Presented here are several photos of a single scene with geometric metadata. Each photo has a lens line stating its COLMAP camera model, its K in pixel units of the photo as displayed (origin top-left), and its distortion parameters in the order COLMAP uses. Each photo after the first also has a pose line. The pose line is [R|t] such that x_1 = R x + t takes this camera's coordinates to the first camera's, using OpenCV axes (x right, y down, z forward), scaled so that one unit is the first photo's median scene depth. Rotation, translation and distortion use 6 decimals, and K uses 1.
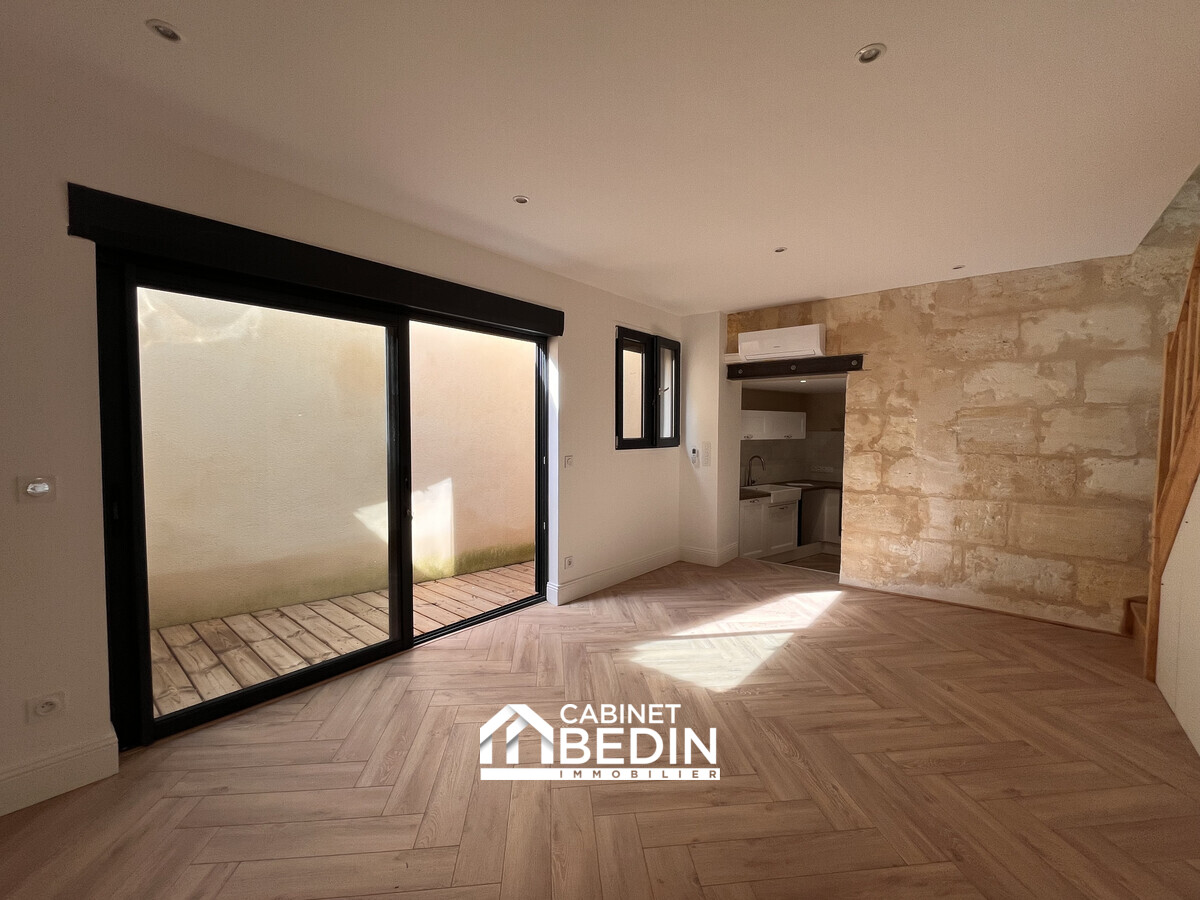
lens RADIAL K [[482.6, 0, 602.7], [0, 482.6, 449.8], [0, 0, 1]] dist [-0.002921, -0.000823]
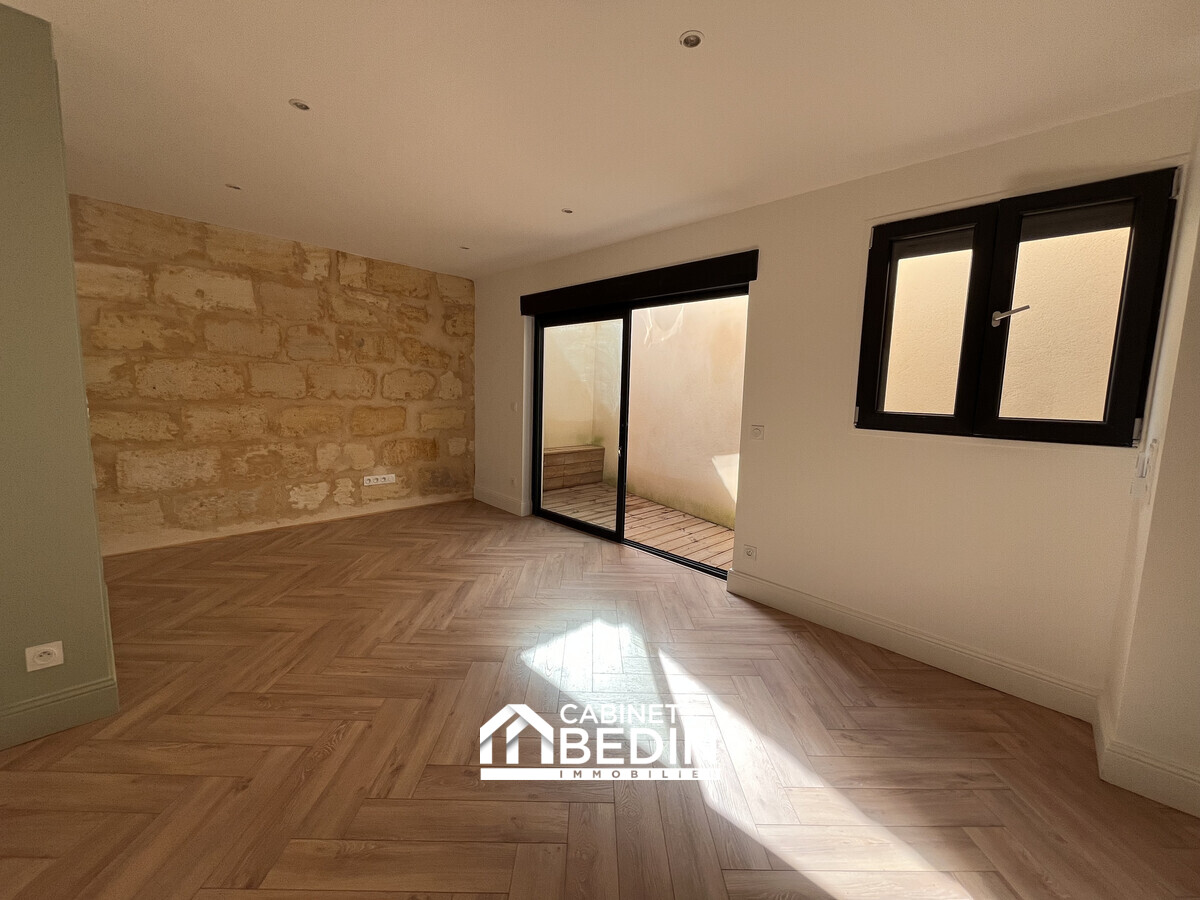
lens RADIAL K [[482.6, 0, 602.8], [0, 482.6, 448.4], [0, 0, 1]] dist [-0.002921, -0.000823]
pose [[-0.086344, 0.110341, -0.990136, 0.945280], [-0.075943, 0.990227, 0.116974, -0.030091], [0.993367, 0.085293, -0.077121, 0.985624]]
